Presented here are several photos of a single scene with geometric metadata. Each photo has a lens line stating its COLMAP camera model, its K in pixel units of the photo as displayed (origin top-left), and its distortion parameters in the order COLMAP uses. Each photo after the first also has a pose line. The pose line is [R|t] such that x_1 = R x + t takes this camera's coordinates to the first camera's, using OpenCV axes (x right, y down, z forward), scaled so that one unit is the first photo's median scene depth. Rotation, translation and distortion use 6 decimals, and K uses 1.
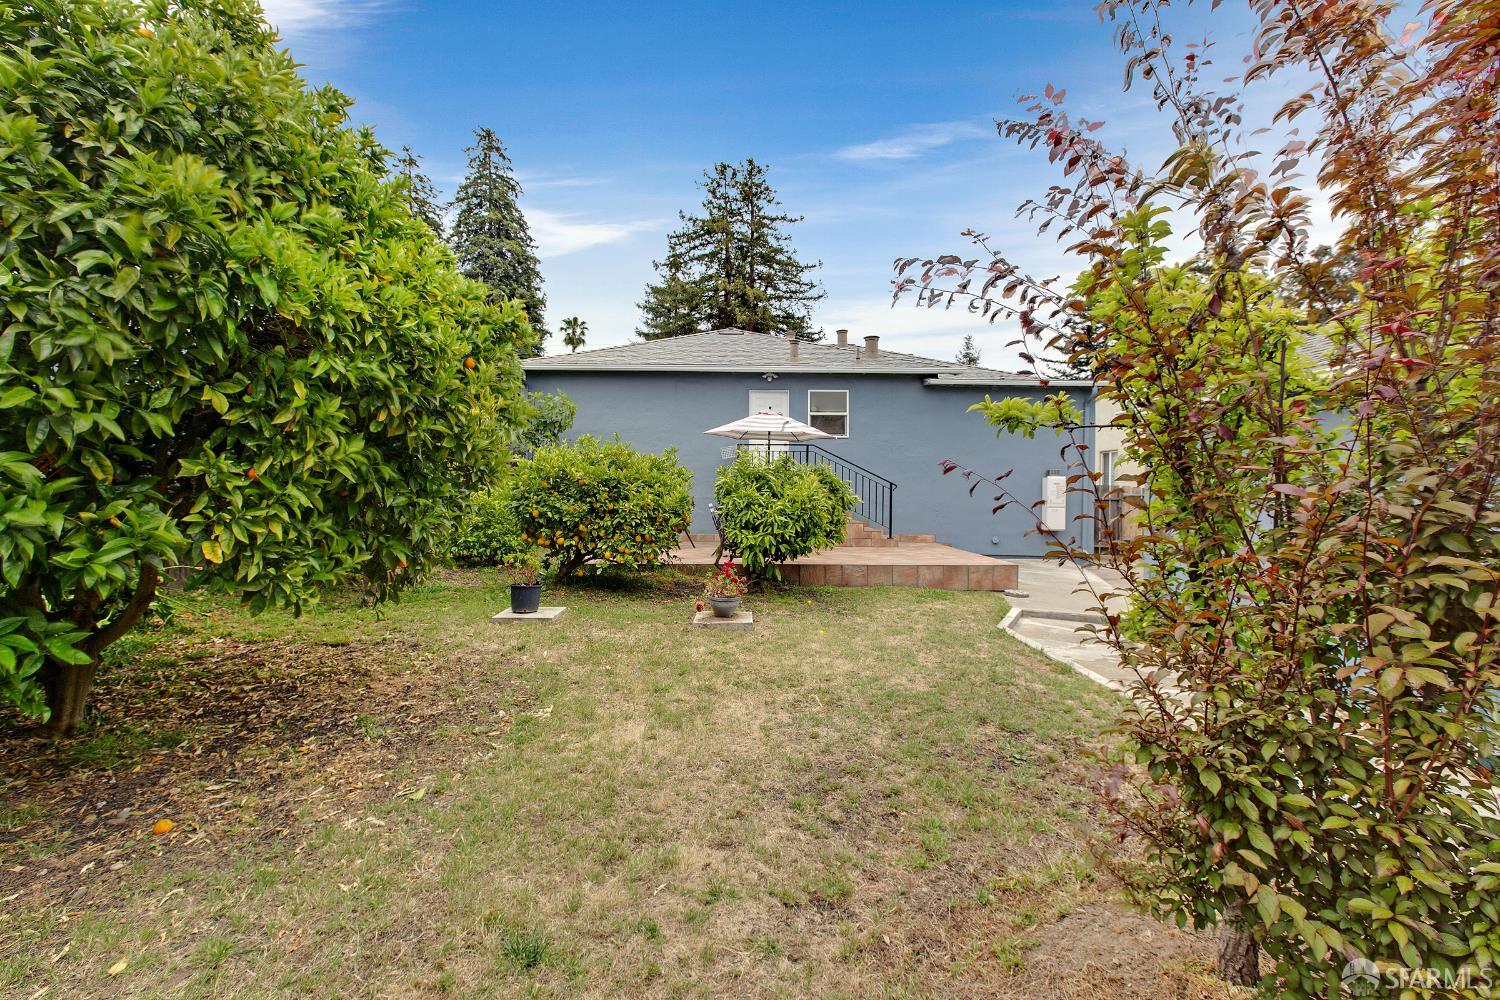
lens RADIAL K [[661.8, 0, 742.3], [0, 661.8, 495.6], [0, 0, 1]] dist [0.001177, 0.000301]
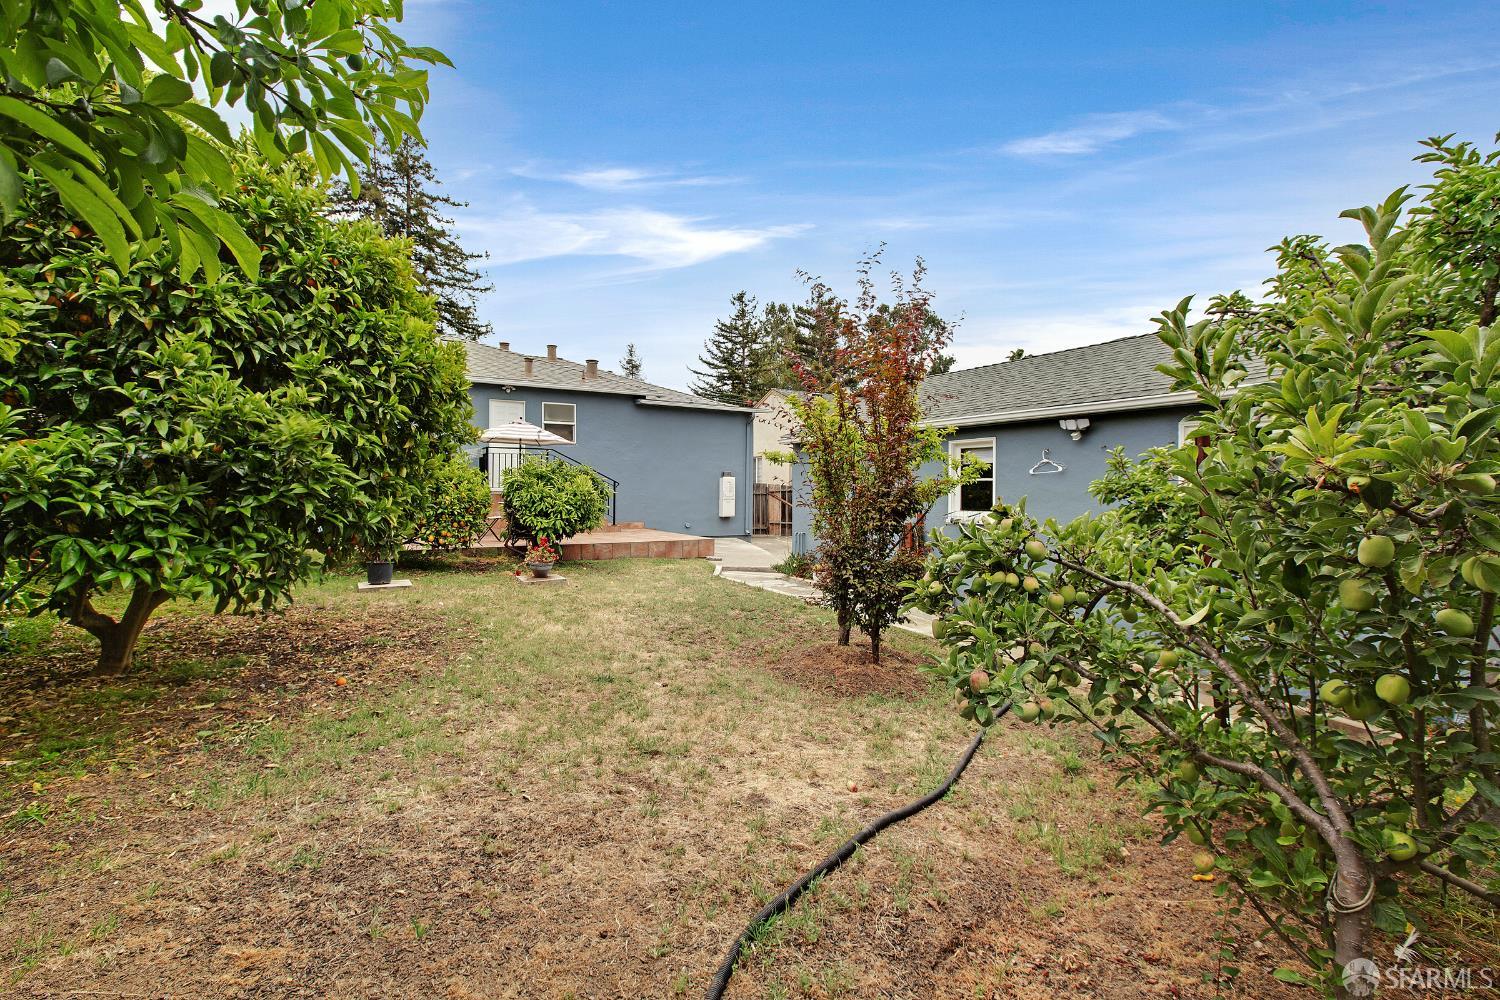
lens RADIAL K [[661.8, 0, 742.3], [0, 661.8, 495.6], [0, 0, 1]] dist [0.001177, 0.000301]
pose [[0.874797, -0.004256, 0.484470, -0.156529], [0.002540, 0.999988, 0.004198, 0.003054], [-0.484482, -0.002442, 0.874798, -0.198473]]
